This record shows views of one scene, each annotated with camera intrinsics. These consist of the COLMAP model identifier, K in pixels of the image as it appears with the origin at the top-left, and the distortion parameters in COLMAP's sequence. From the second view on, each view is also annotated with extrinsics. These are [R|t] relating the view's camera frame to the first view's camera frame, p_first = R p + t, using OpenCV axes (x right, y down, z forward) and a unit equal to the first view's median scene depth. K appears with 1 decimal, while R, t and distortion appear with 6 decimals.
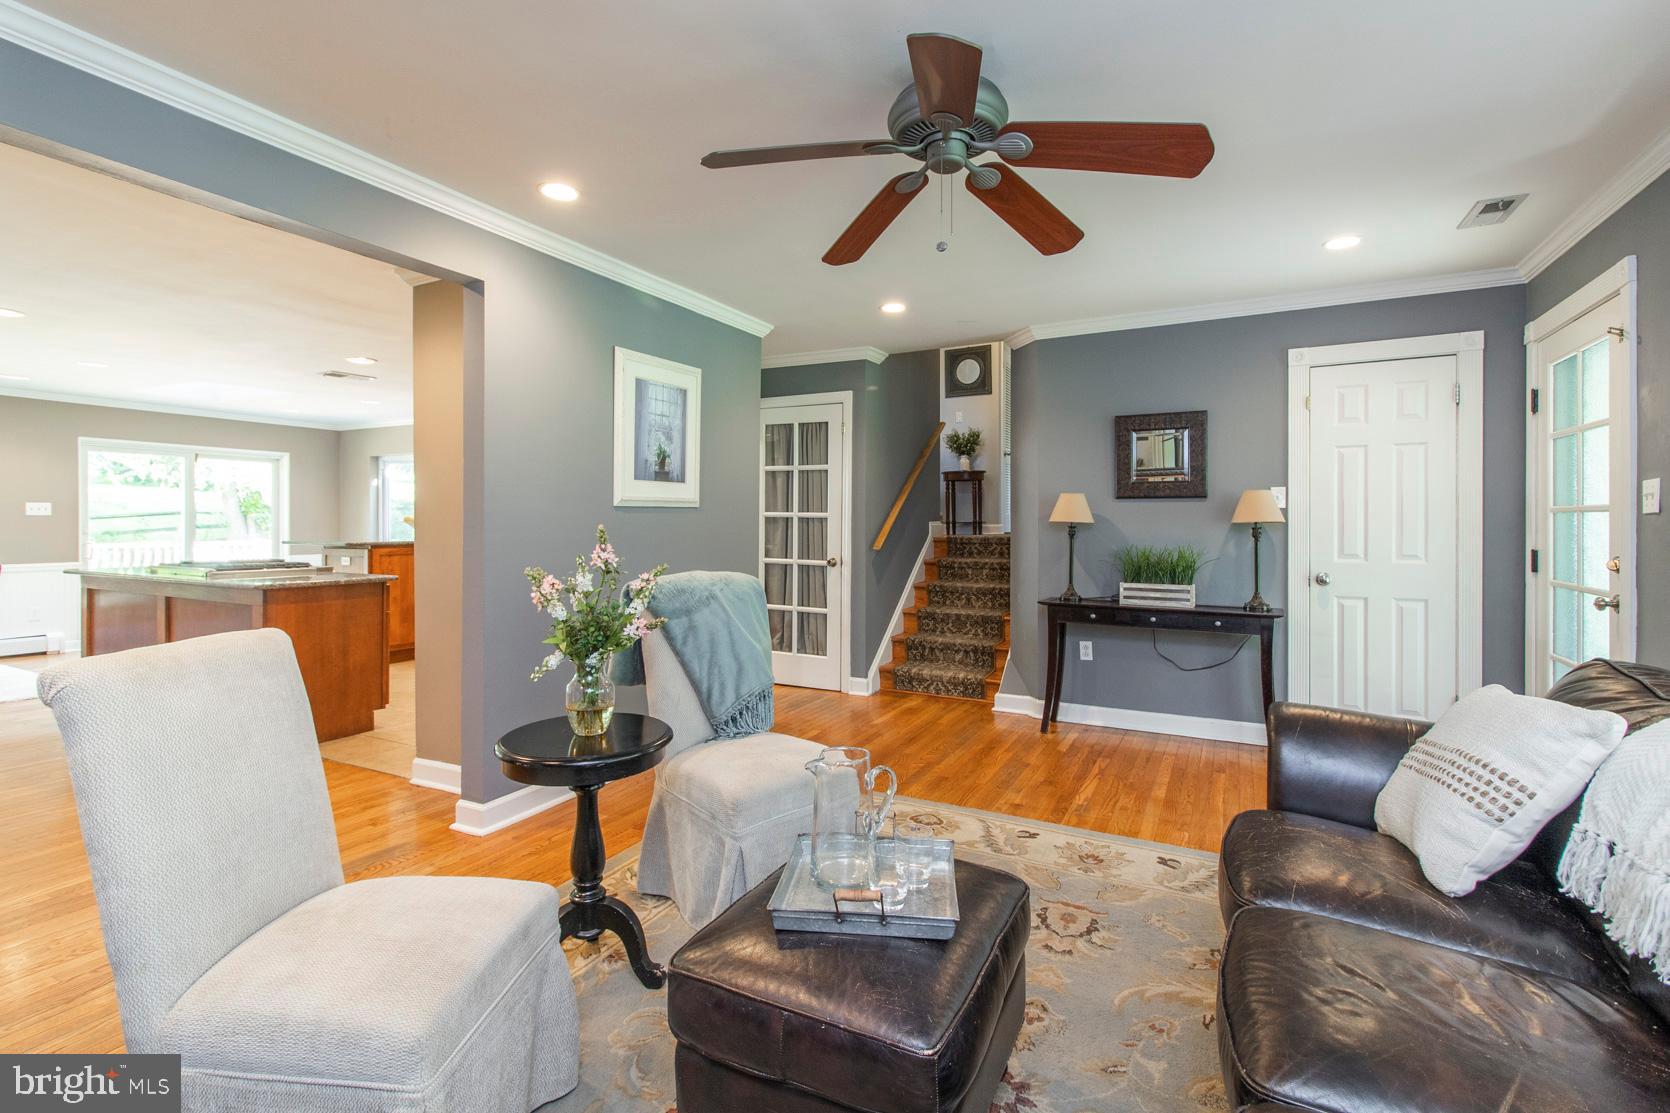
lens RADIAL K [[778.9, 0, 836.3], [0, 778.9, 530.4], [0, 0, 1]] dist [-0.004409, 0.001852]
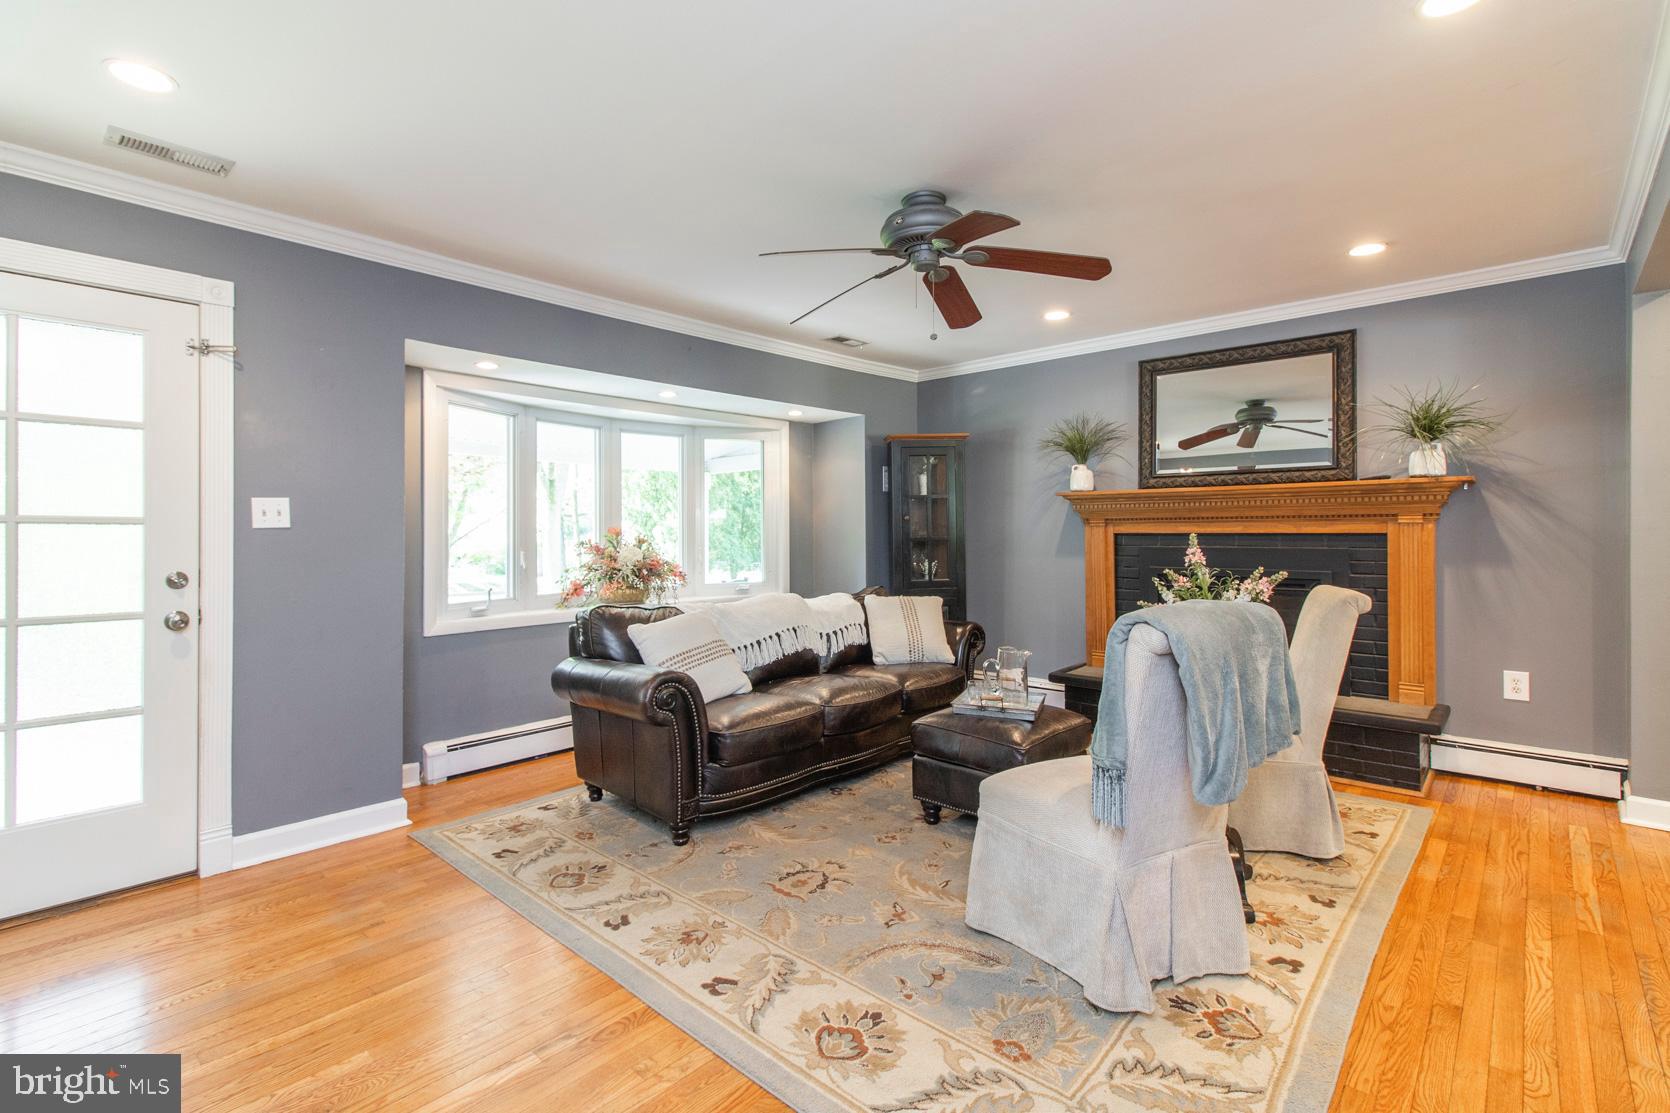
lens RADIAL K [[778.9, 0, 838.5], [0, 778.9, 533.4], [0, 0, 1]] dist [-0.004409, 0.001852]
pose [[-0.969234, 0.001971, 0.246134, -0.018145], [0.004706, 0.999934, 0.010527, -0.012161], [-0.246097, 0.011361, -0.969179, 1.031621]]
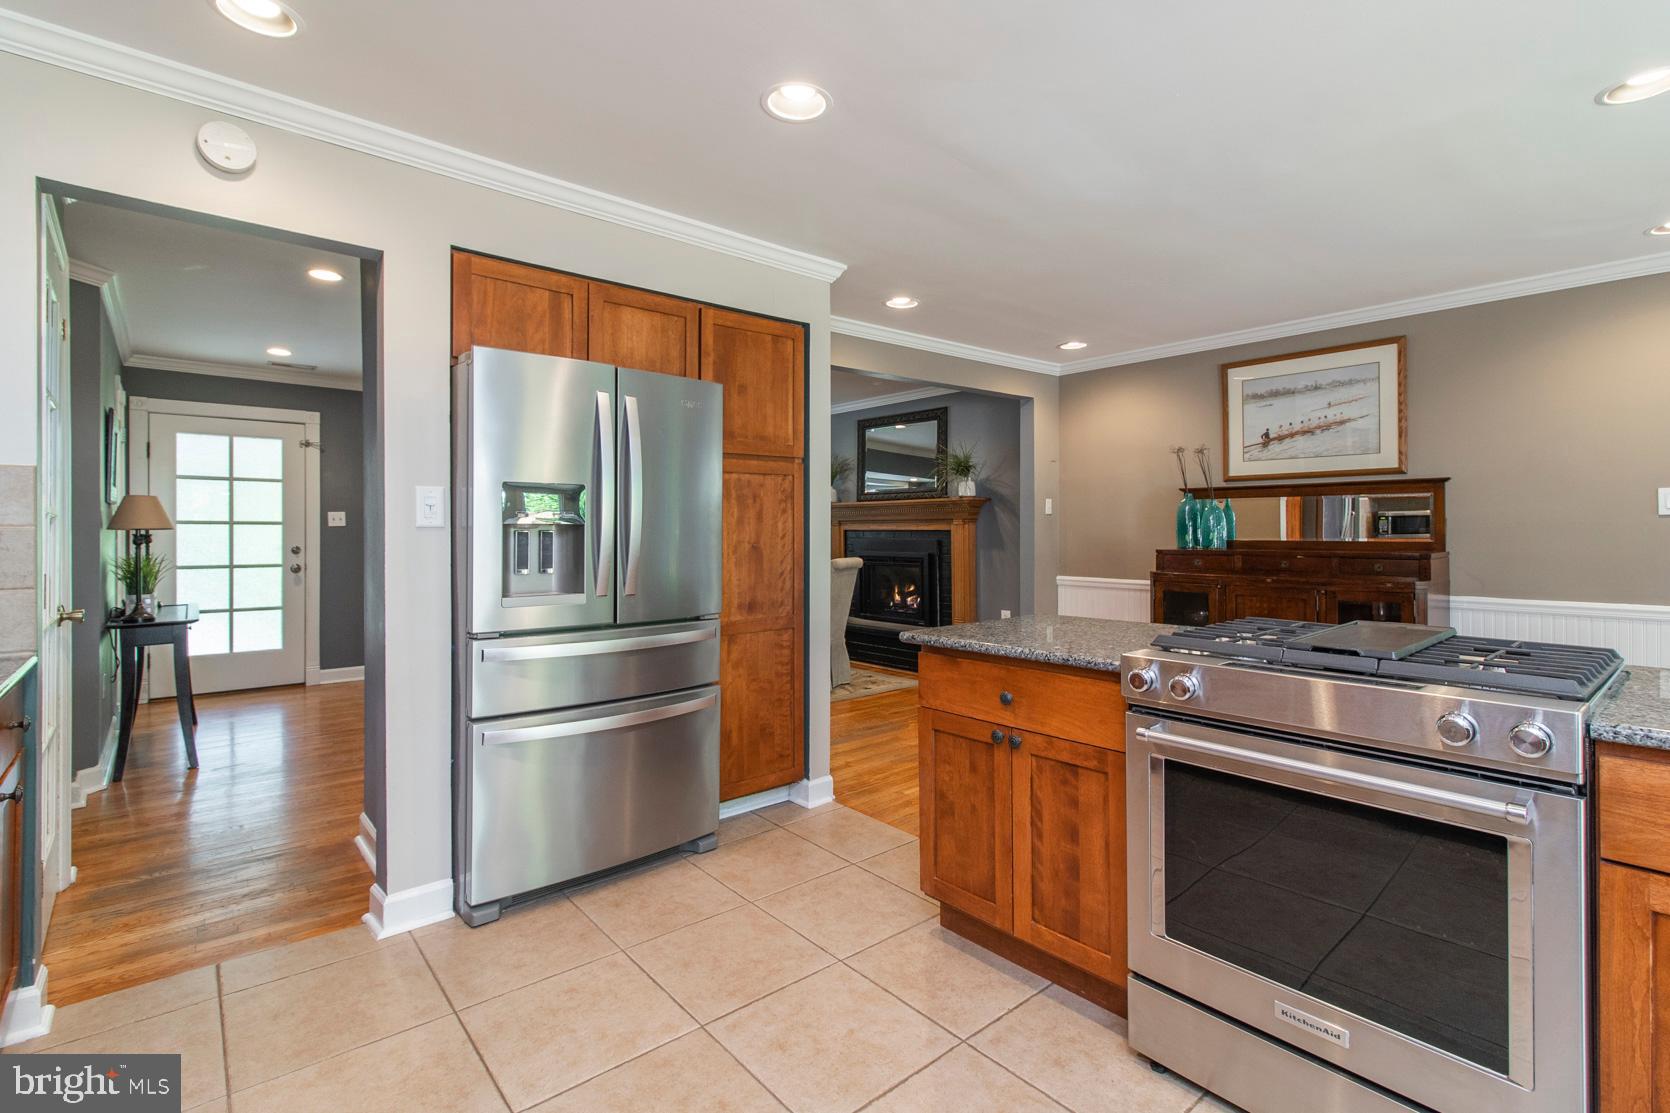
lens RADIAL K [[778.9, 0, 840.7], [0, 778.9, 536.2], [0, 0, 1]] dist [-0.004409, 0.001852]
pose [[-0.935209, -0.001615, 0.354093, -0.706835], [0.004386, 0.999860, 0.016144, -0.013104], [-0.354069, 0.016651, -0.935071, 1.482398]]
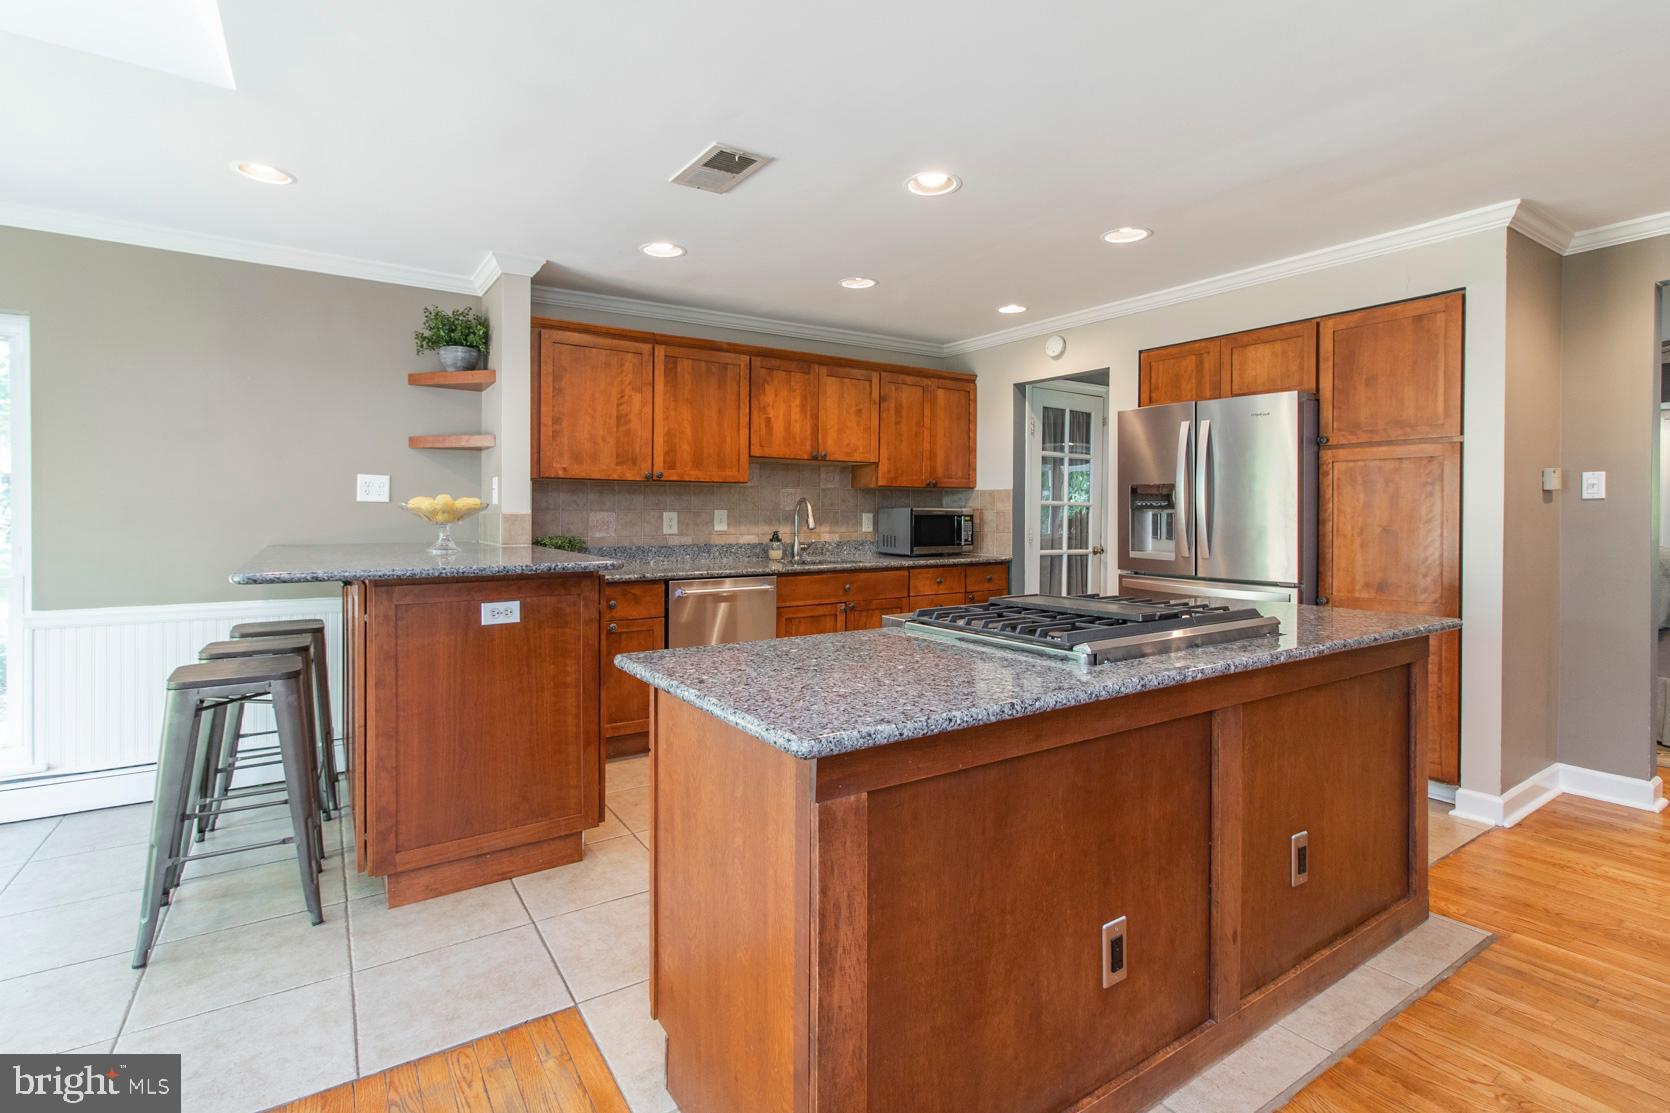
lens RADIAL K [[778.9, 0, 818.2], [0, 778.9, 529.6], [0, 0, 1]] dist [-0.004409, 0.001852]
pose [[0.482060, -0.020597, 0.875896, -1.272918], [0.006220, 0.999779, 0.020087, -0.010658], [-0.876116, -0.004235, 0.482082, 0.970457]]
